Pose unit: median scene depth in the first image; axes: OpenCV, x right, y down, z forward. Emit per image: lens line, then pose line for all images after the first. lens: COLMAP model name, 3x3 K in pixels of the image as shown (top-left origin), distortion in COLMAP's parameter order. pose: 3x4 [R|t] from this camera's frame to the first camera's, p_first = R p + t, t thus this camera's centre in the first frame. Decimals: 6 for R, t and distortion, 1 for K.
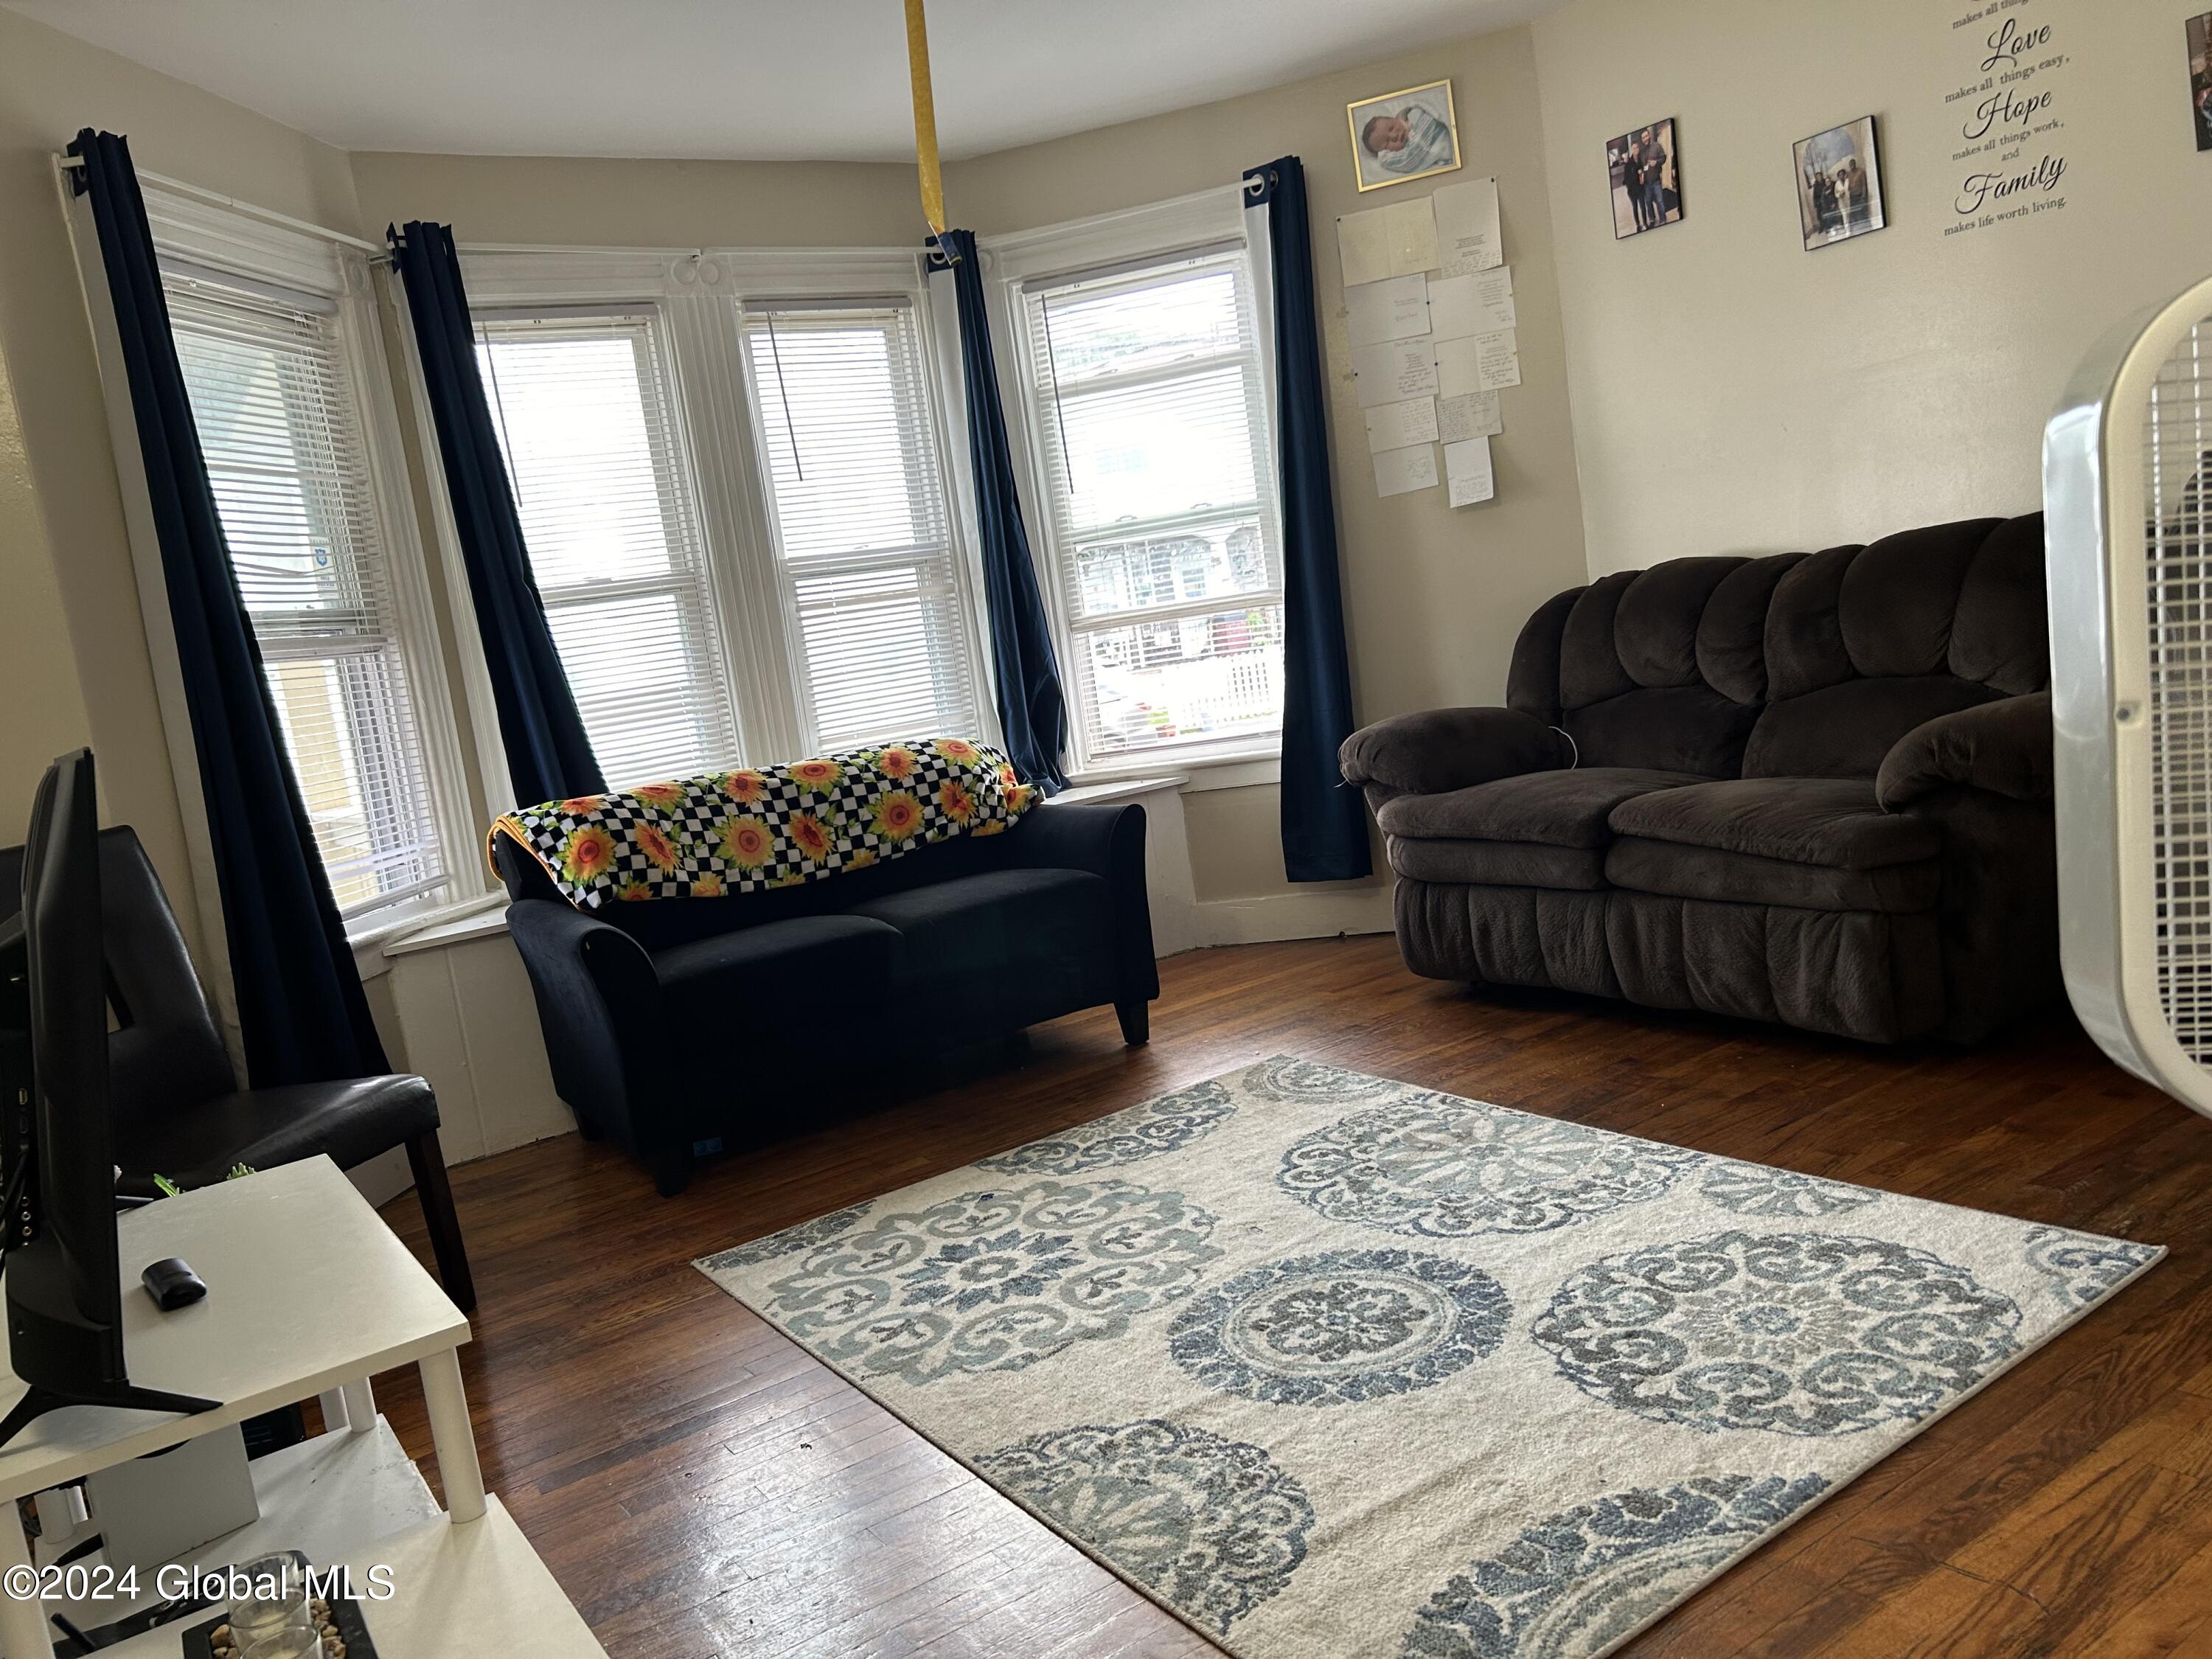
lens RADIAL K [[1655.2, 0, 1087.7], [0, 1655.2, 833.9], [0, 0, 1]] dist [0.029695, -0.022522]
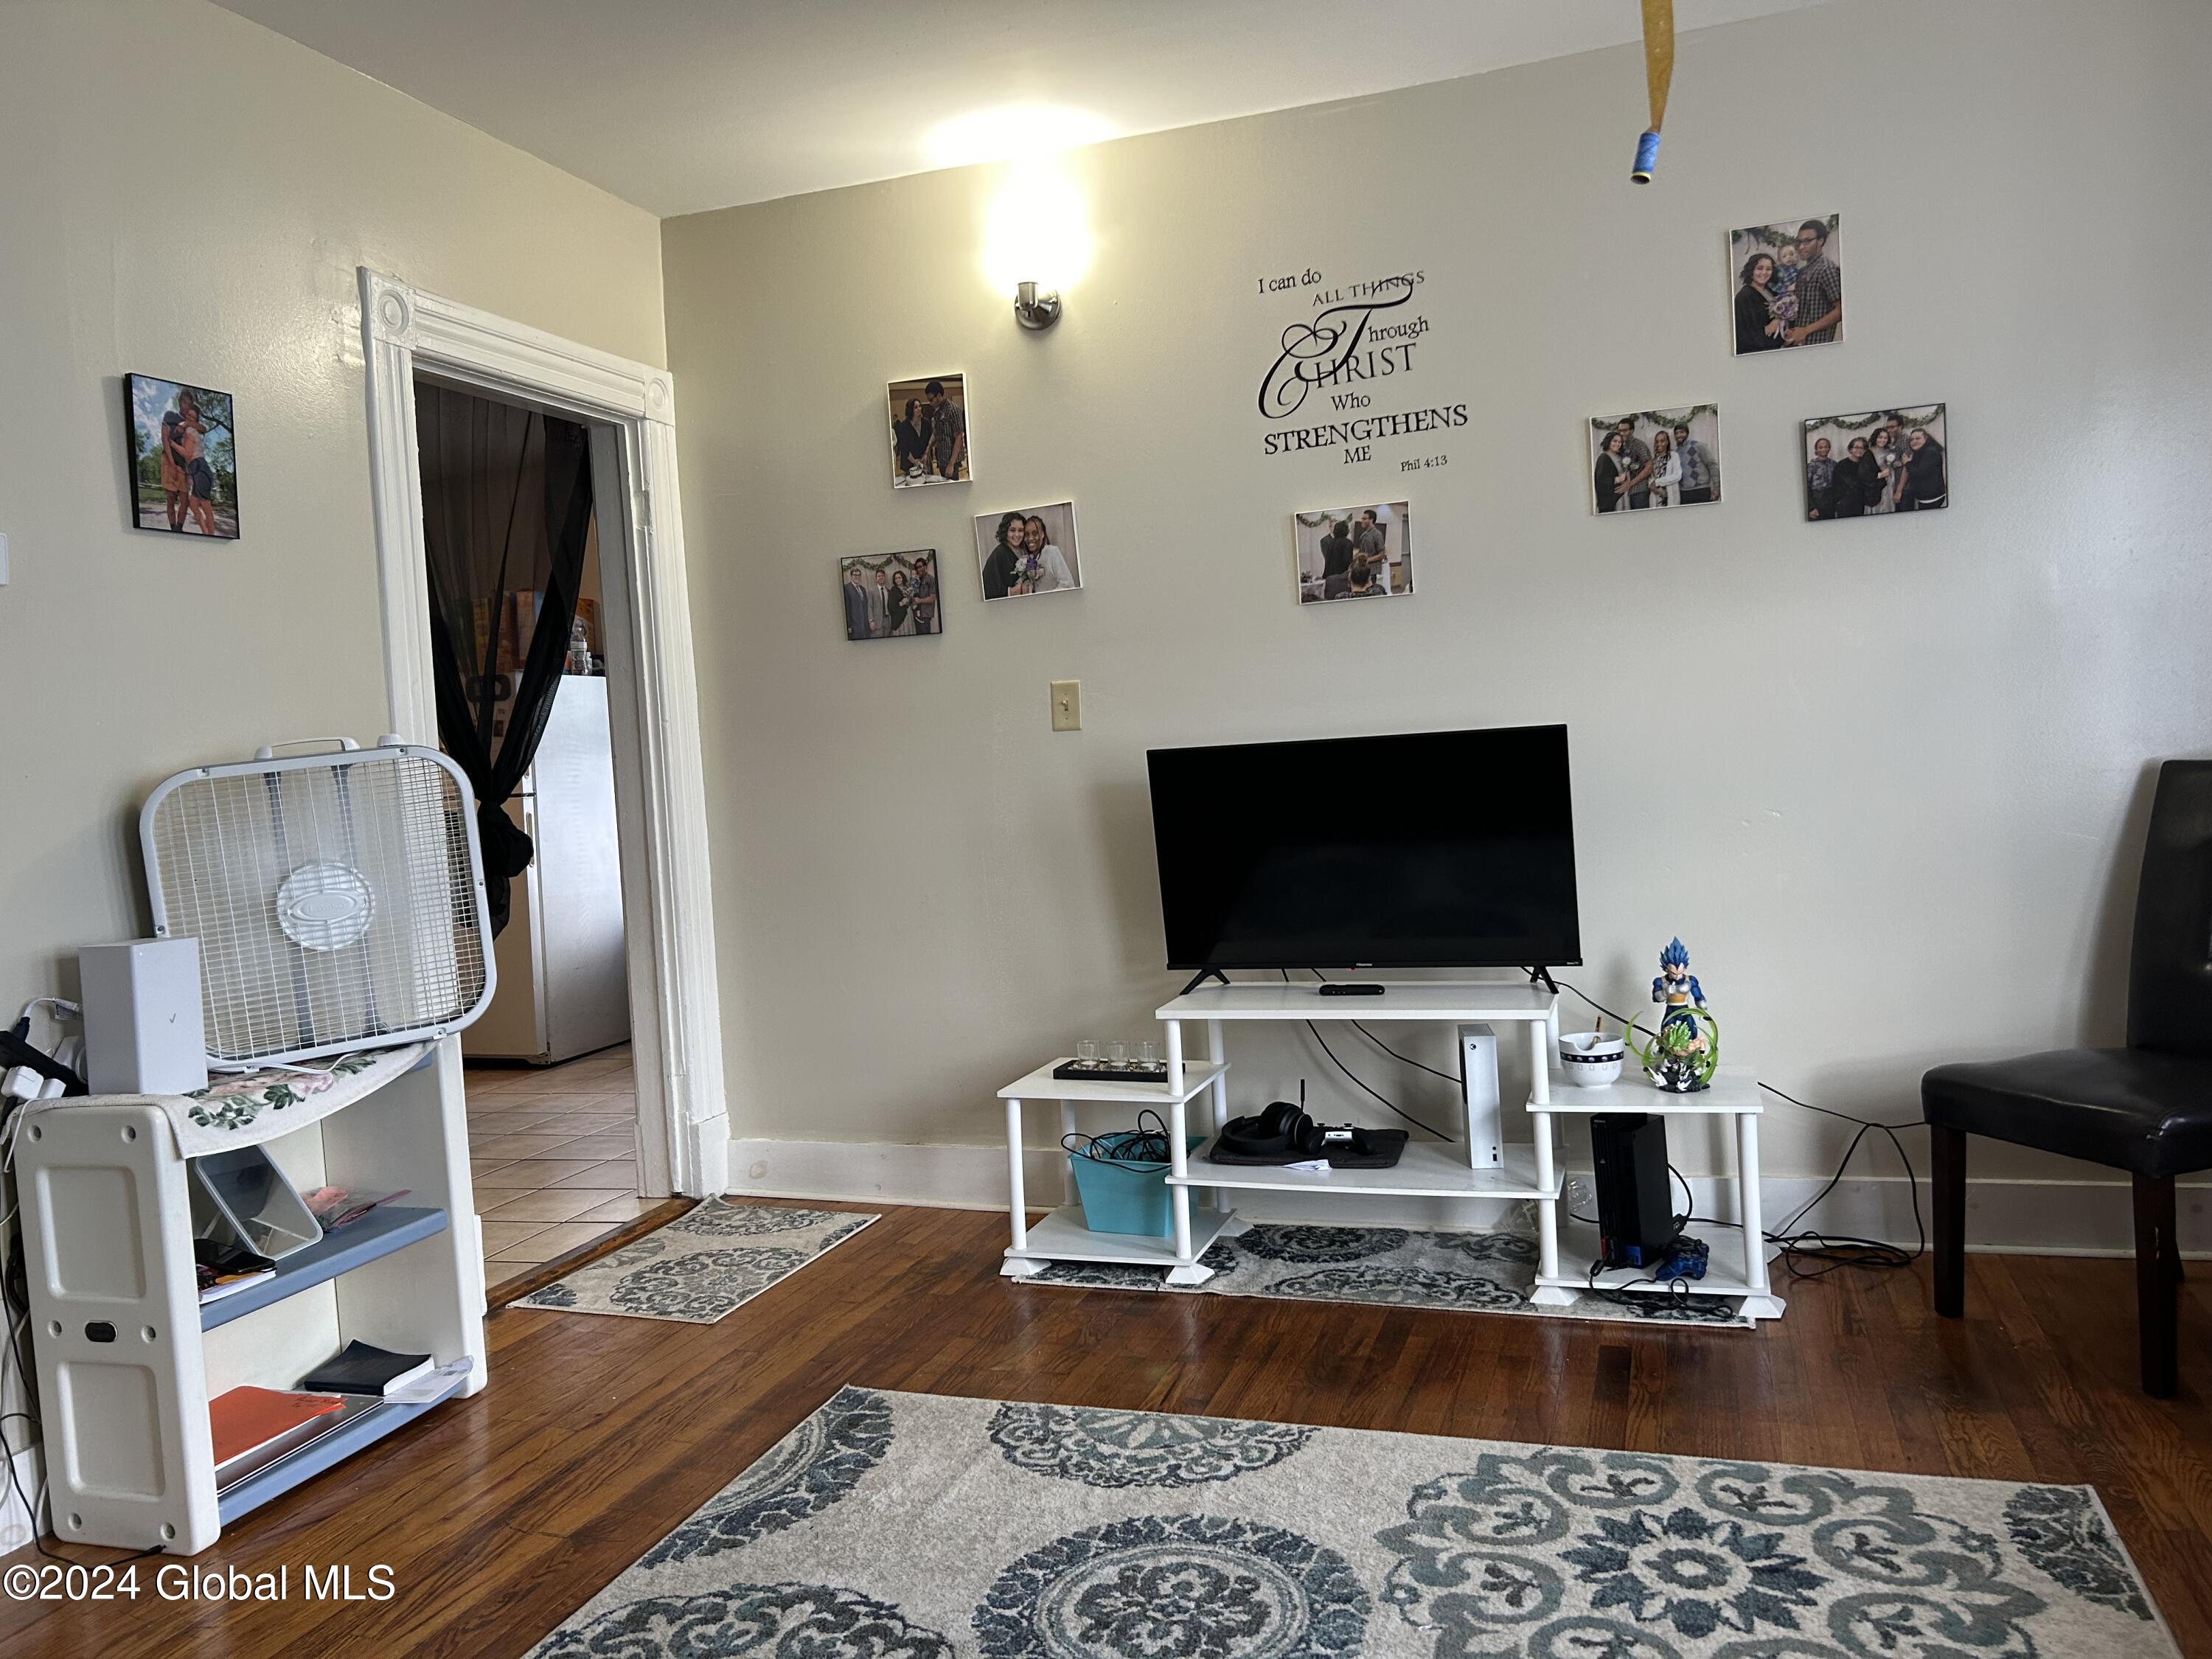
lens RADIAL K [[1655.2, 0, 1102.7], [0, 1655.2, 821.1], [0, 0, 1]] dist [0.029695, -0.022522]
pose [[-0.765358, 0.222590, -0.603888, 0.491628], [0.092879, 0.966667, 0.238595, -0.251601], [0.636868, 0.126522, -0.760521, 1.278130]]
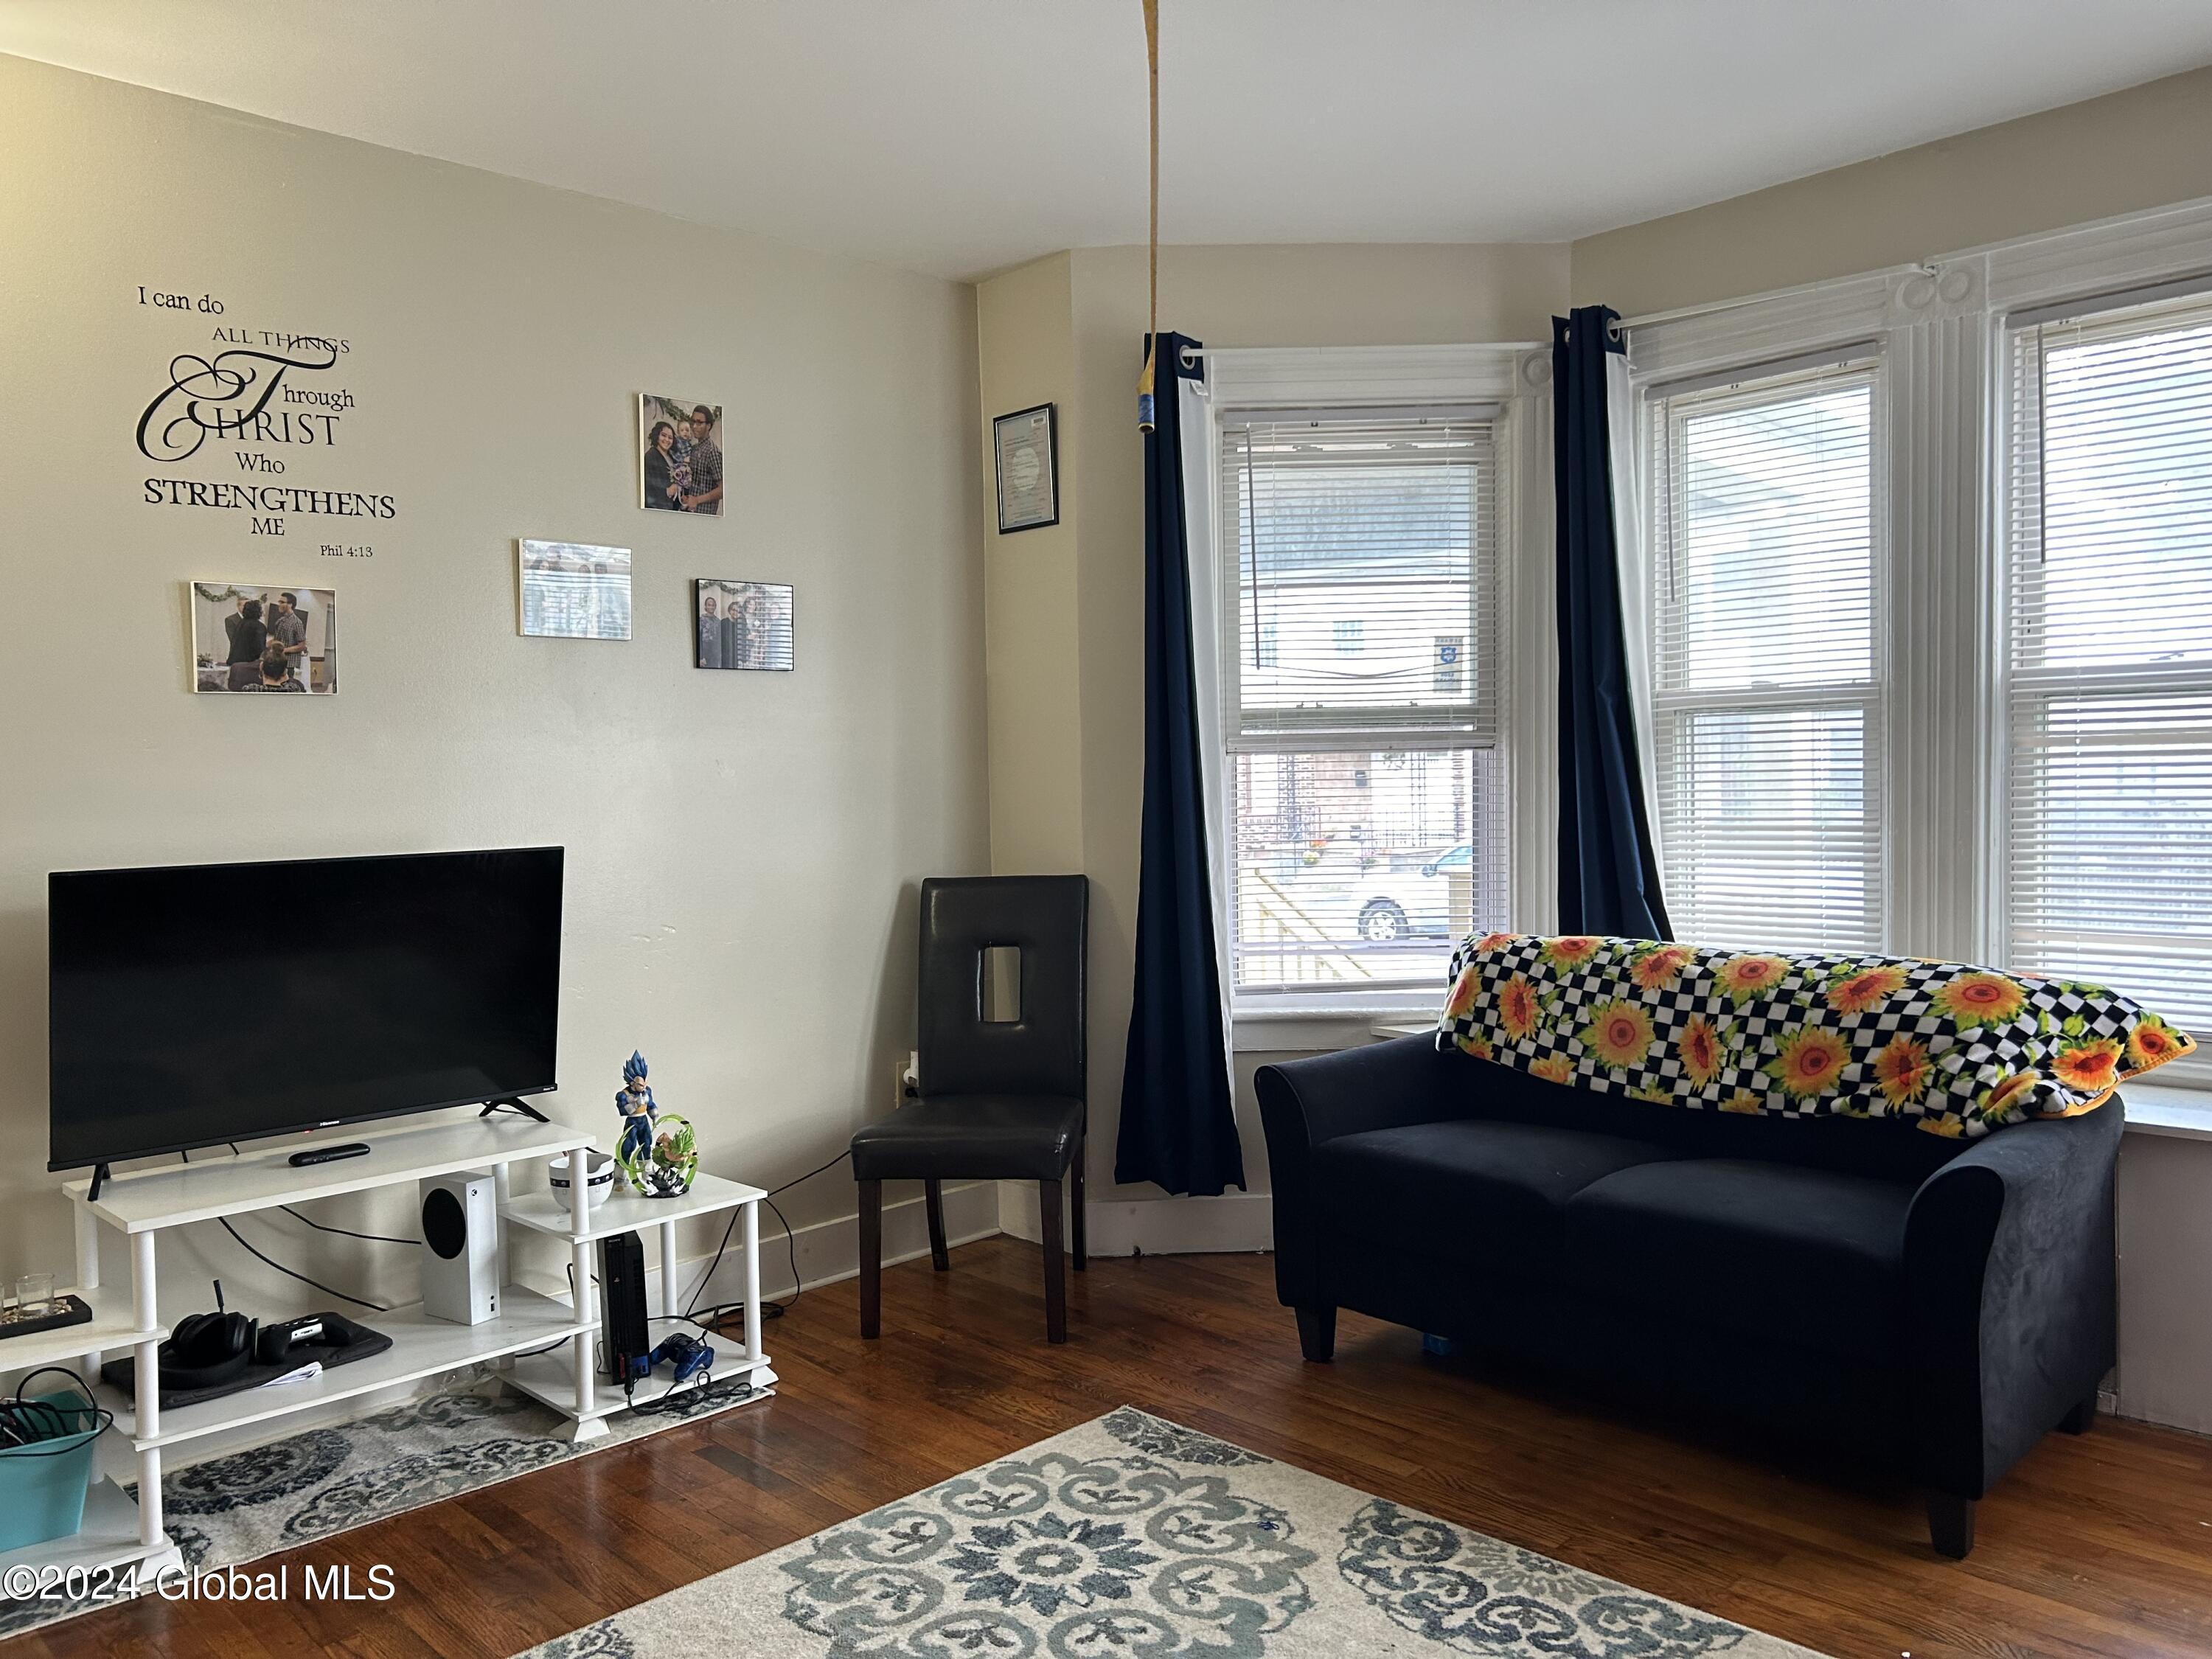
lens RADIAL K [[1655.2, 0, 1085.6], [0, 1655.2, 832.2], [0, 0, 1]] dist [0.029695, -0.022522]
pose [[0.195248, 0.176237, -0.964790, 0.692723], [-0.133656, 0.979326, 0.151844, -0.243284], [0.971604, 0.099302, 0.214766, 0.741125]]
